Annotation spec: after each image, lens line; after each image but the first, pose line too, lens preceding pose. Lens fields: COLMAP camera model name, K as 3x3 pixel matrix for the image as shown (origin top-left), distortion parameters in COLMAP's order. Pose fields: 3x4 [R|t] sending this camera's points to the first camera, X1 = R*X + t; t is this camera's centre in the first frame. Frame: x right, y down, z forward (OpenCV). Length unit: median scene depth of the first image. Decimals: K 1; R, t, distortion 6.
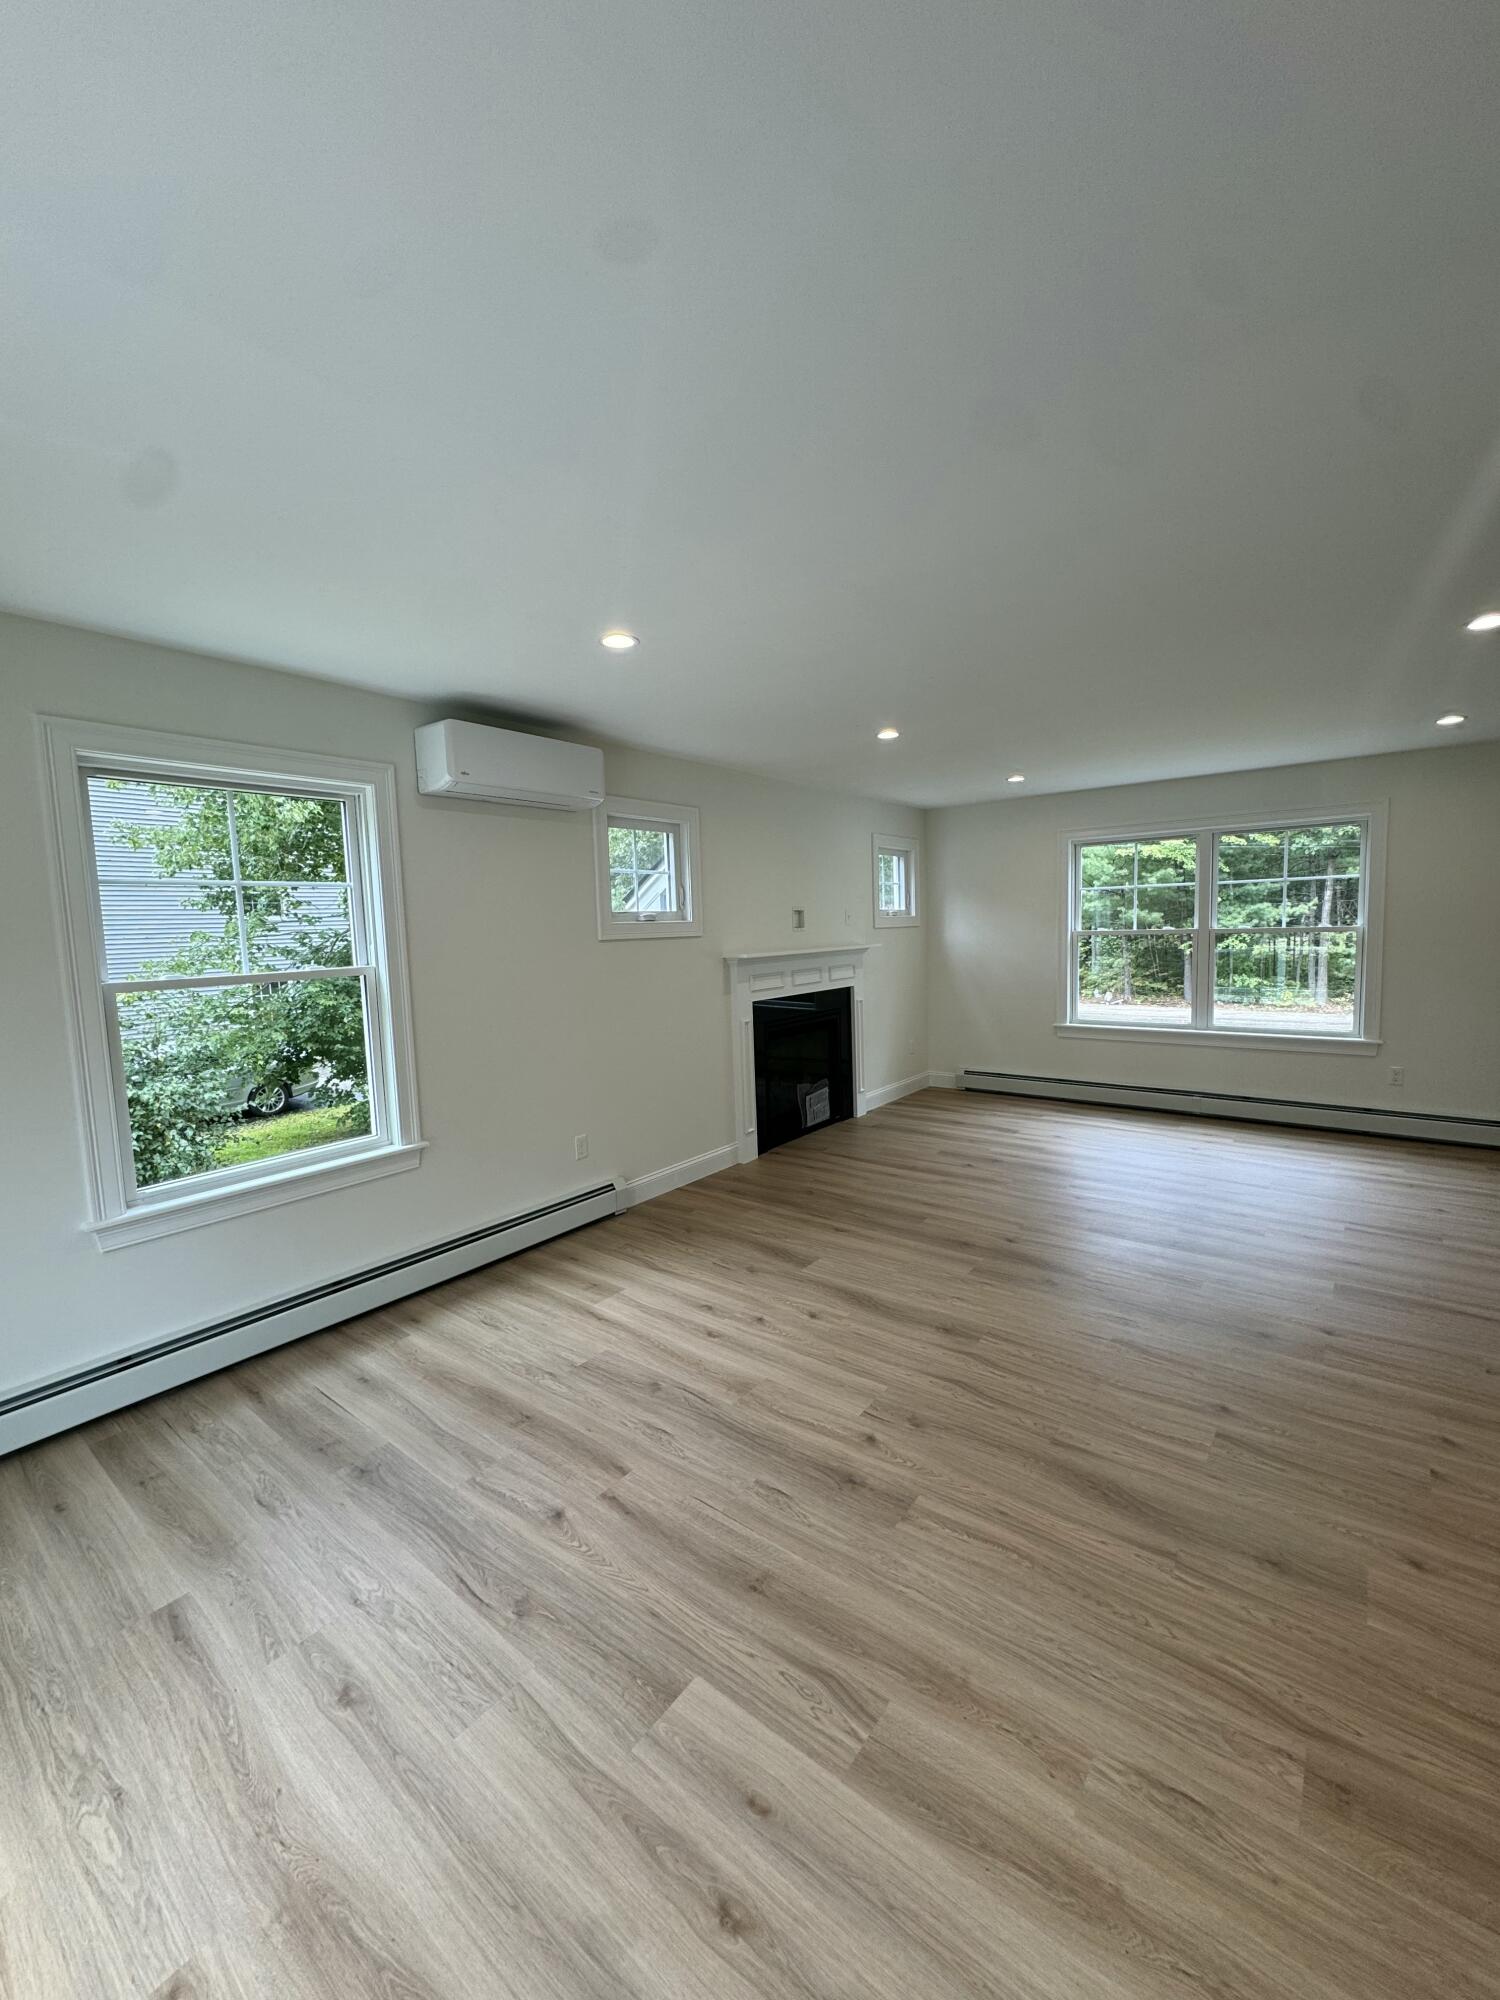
lens RADIAL K [[795.4, 0, 753.3], [0, 795.4, 1002.5], [0, 0, 1]] dist [-0.002029, 0.000050]
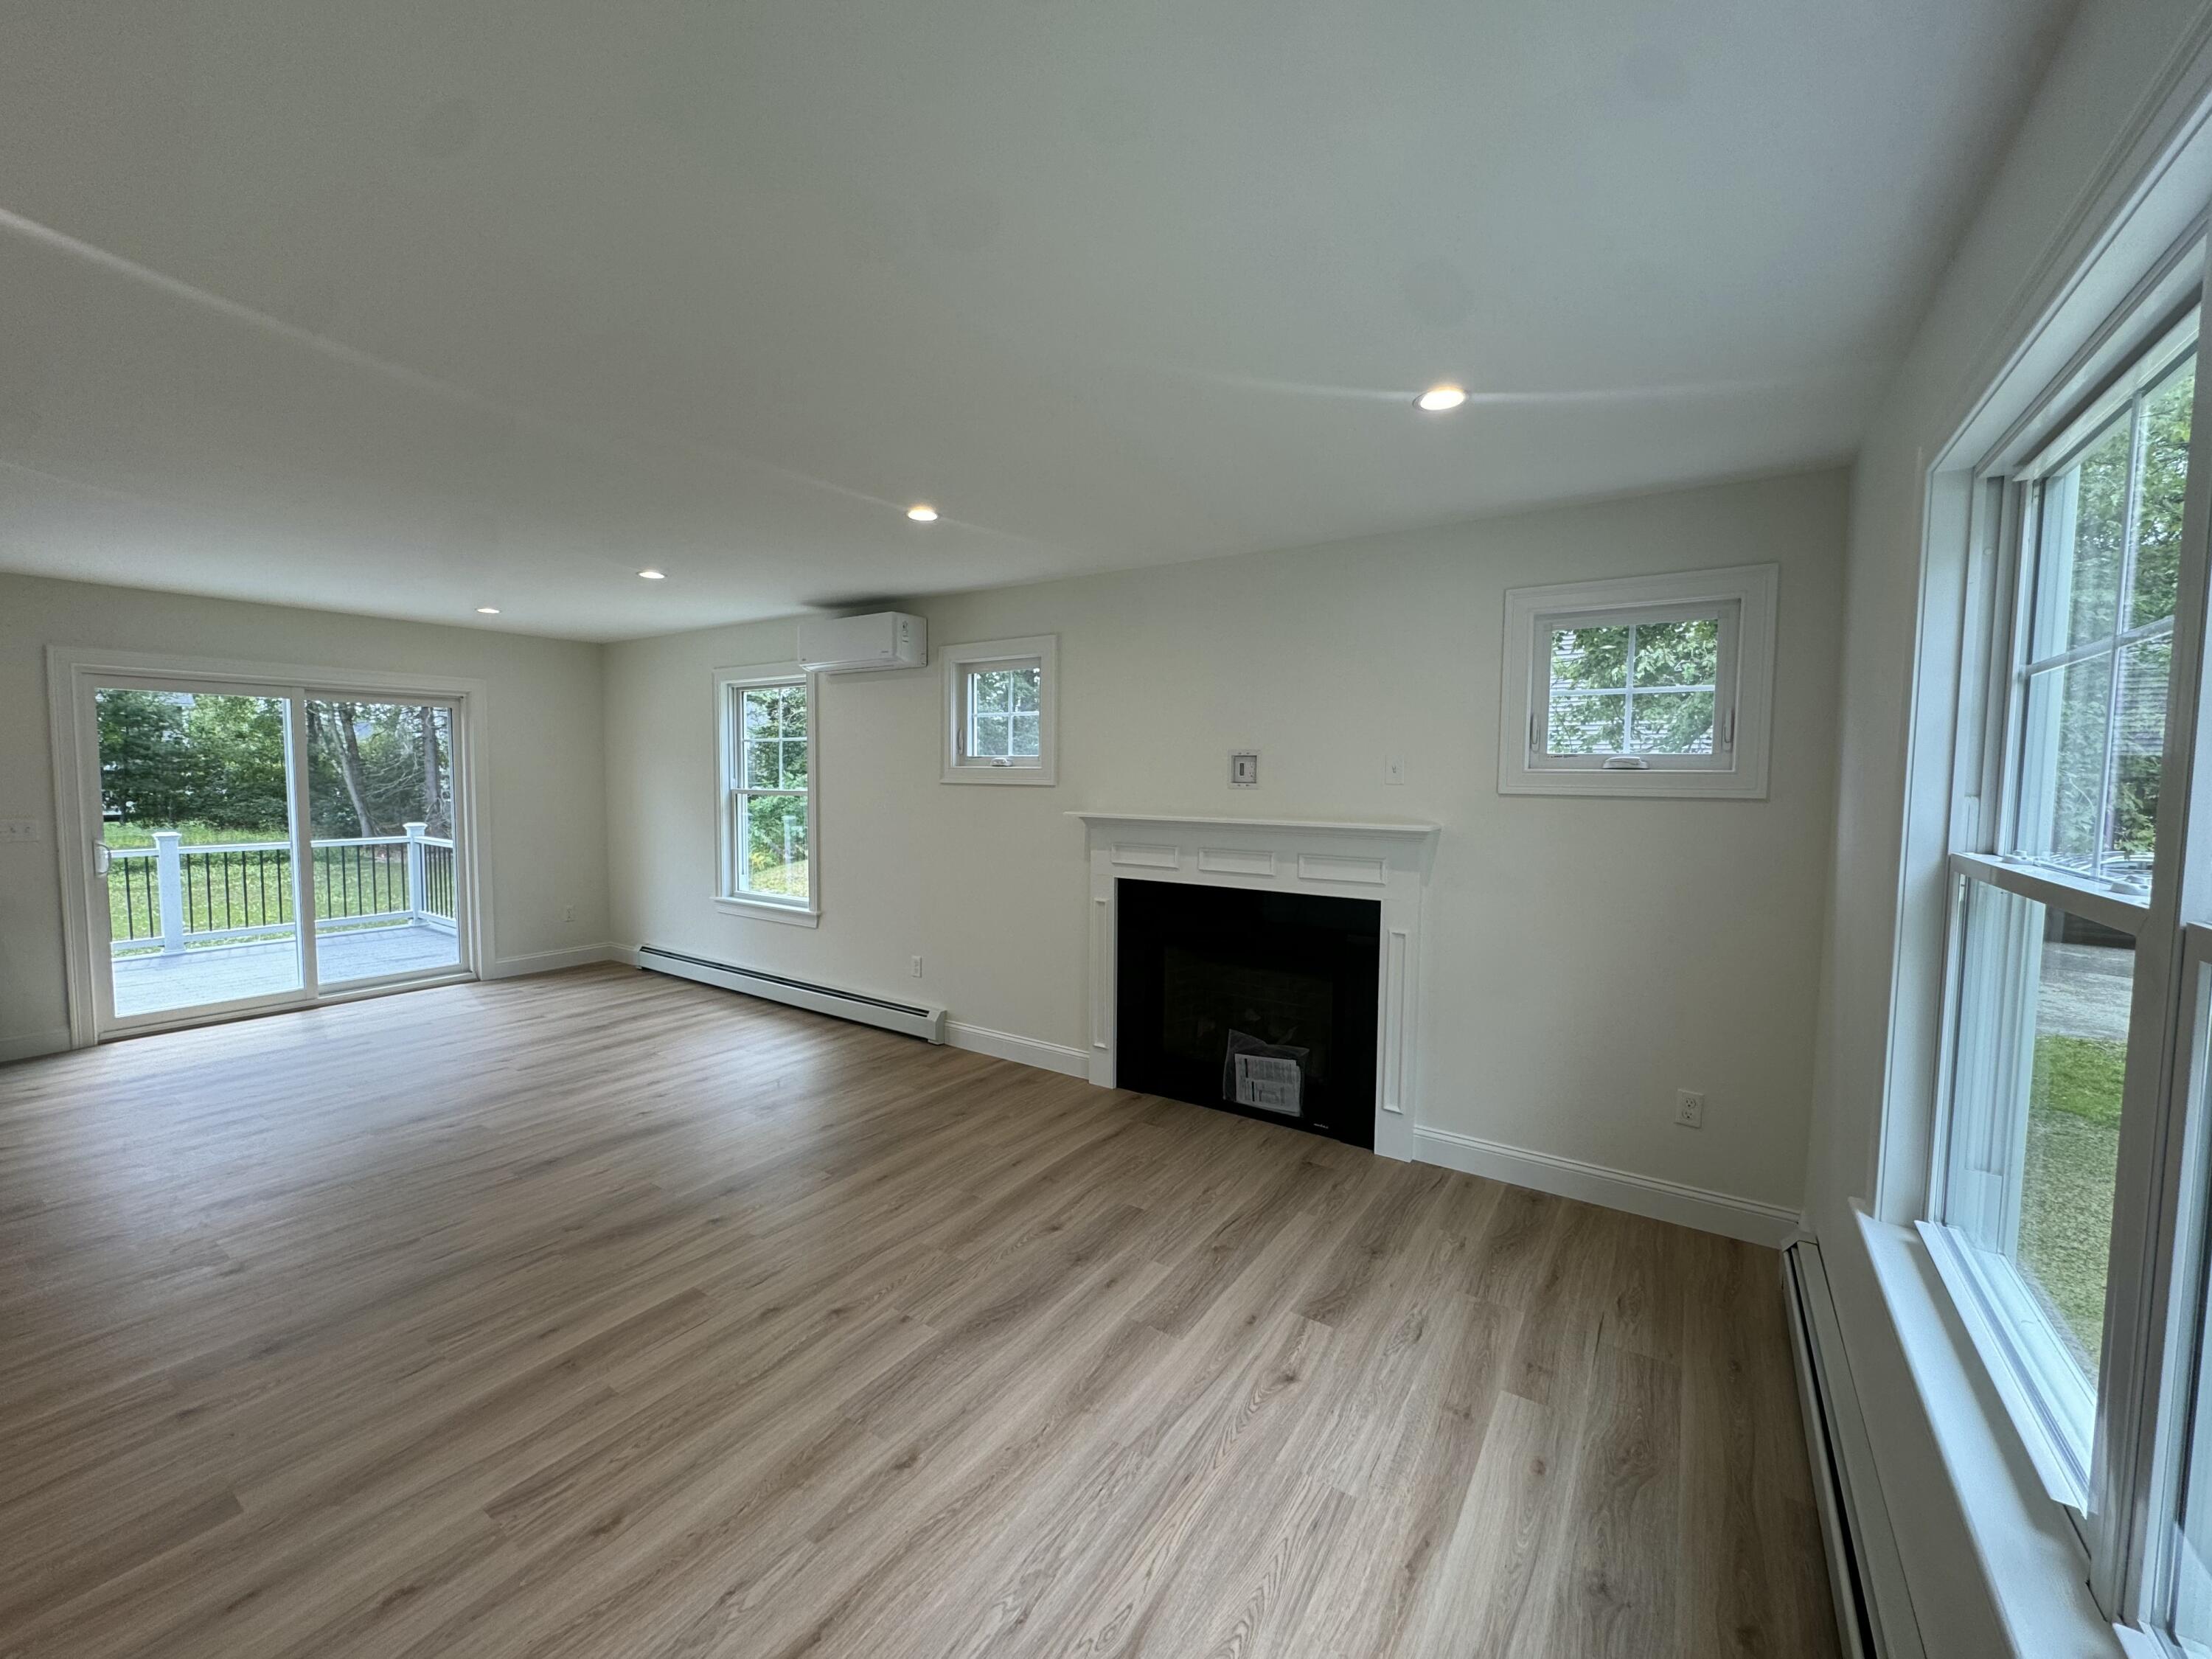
lens RADIAL K [[879.7, 0, 1106.0], [0, 879.7, 829.5], [0, 0, 1]] dist [-0.002029, 0.000050]
pose [[0.071116, 0.095202, -0.992914, 0.880048], [-0.109455, 0.990168, 0.087099, -0.126477], [0.991444, 0.102485, 0.080837, 0.996338]]
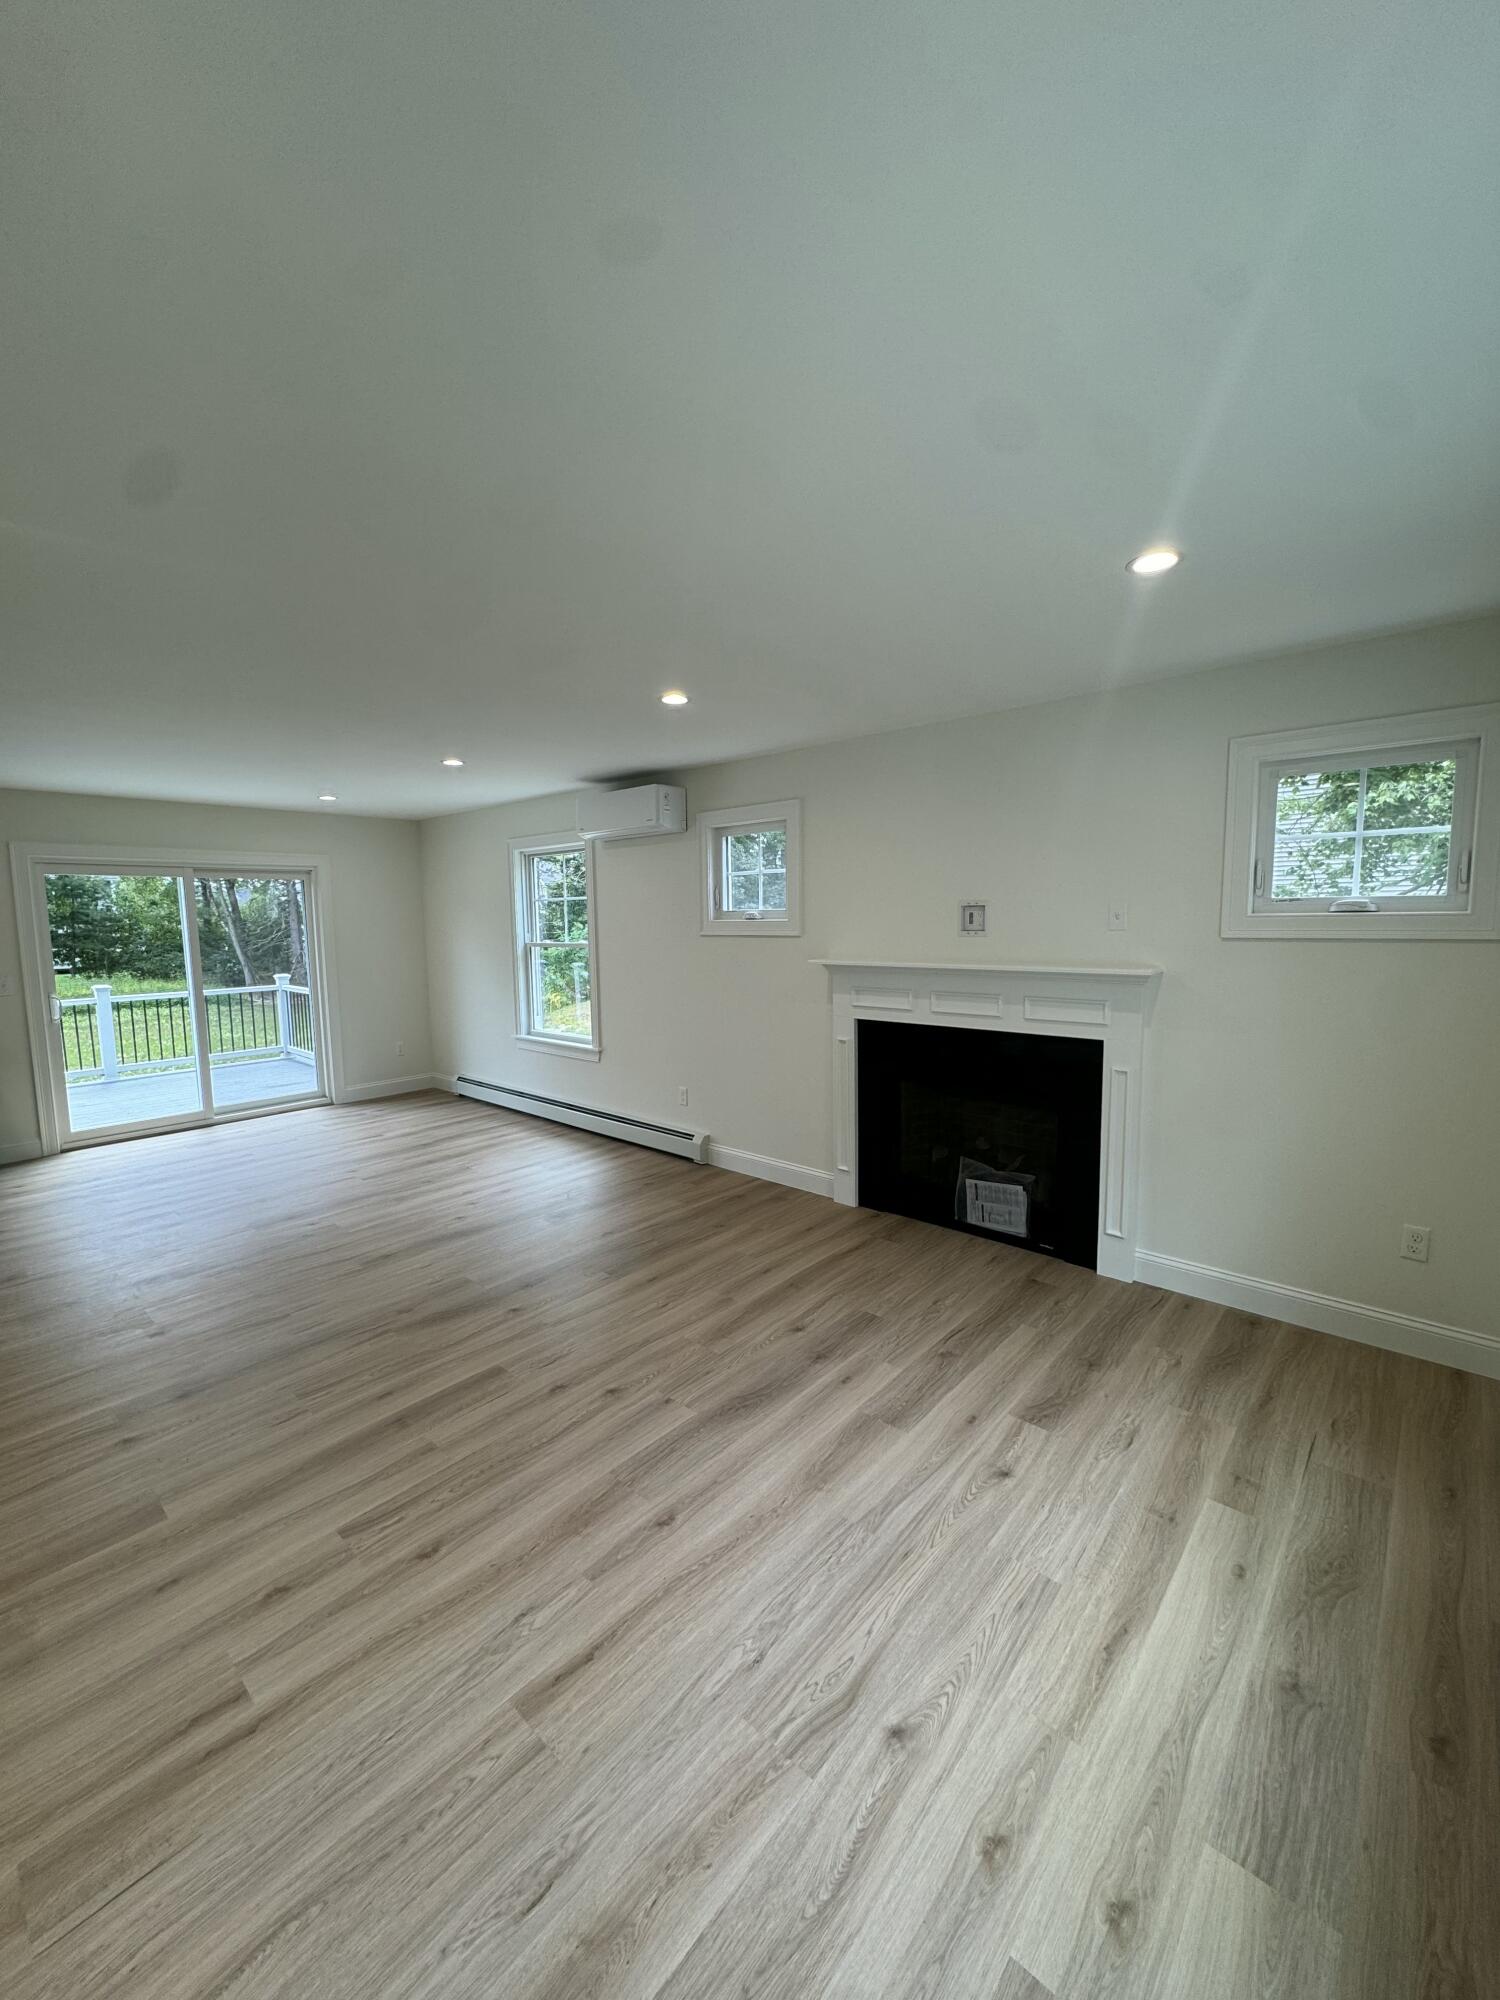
lens RADIAL K [[795.4, 0, 753.3], [0, 795.4, 1002.5], [0, 0, 1]] dist [-0.002029, 0.000050]
pose [[-0.062237, 0.138662, -0.988382, 0.885613], [-0.081154, 0.986320, 0.143483, -0.137958], [0.994757, 0.089141, -0.050133, 1.012448]]
